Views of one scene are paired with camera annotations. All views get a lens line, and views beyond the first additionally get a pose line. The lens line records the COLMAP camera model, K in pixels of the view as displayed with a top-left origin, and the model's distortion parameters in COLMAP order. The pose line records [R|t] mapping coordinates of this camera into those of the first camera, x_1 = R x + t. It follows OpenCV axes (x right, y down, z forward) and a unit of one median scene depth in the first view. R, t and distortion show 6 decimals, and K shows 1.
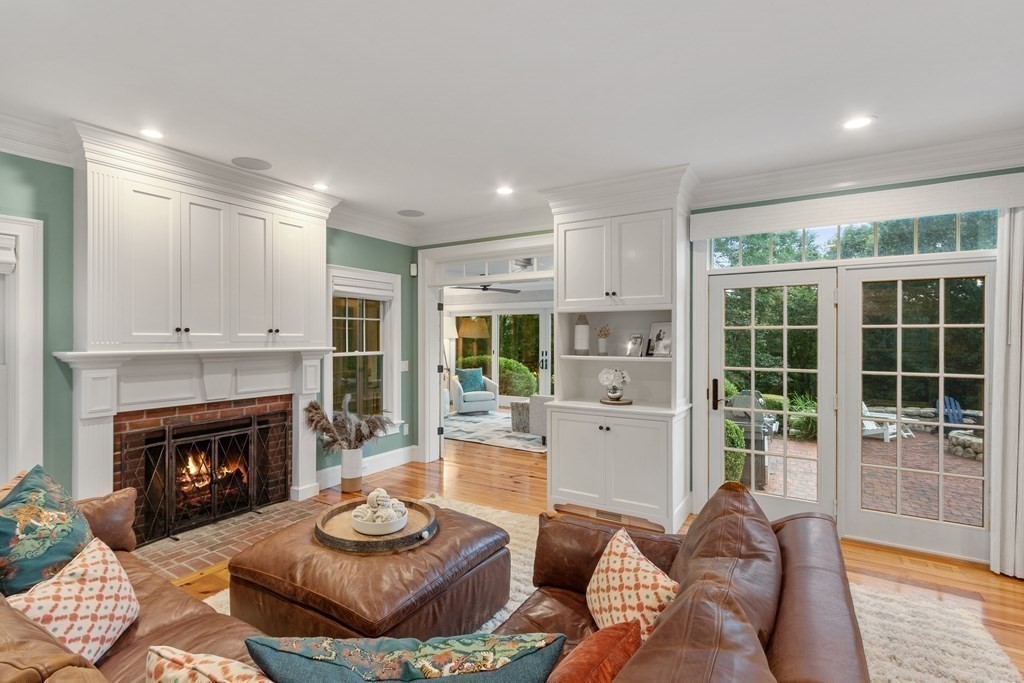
lens RADIAL K [[463.0, 0, 513.5], [0, 463.0, 342.0], [0, 0, 1]] dist [-0.001036, 0.000847]
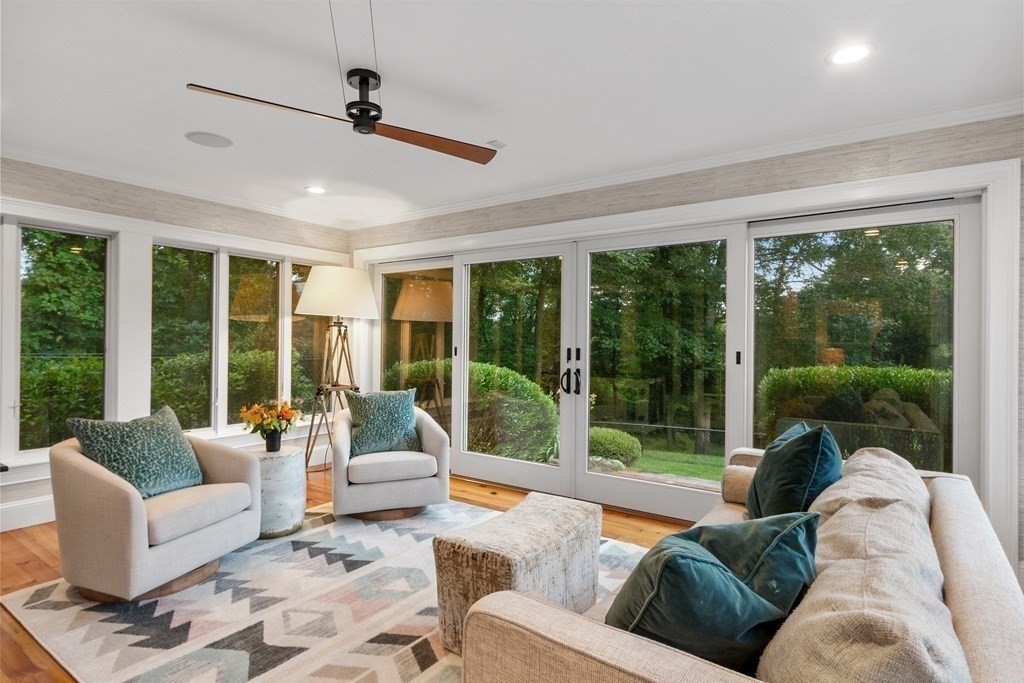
lens RADIAL K [[545.5, 0, 511.1], [0, 545.5, 339.0], [0, 0, 1]] dist [0.000765, 0.000011]
pose [[0.998549, 0.001701, -0.053823, 0.036135], [-0.002165, 0.999961, -0.008571, 0.014957], [0.053807, 0.008675, 0.998514, 0.495076]]
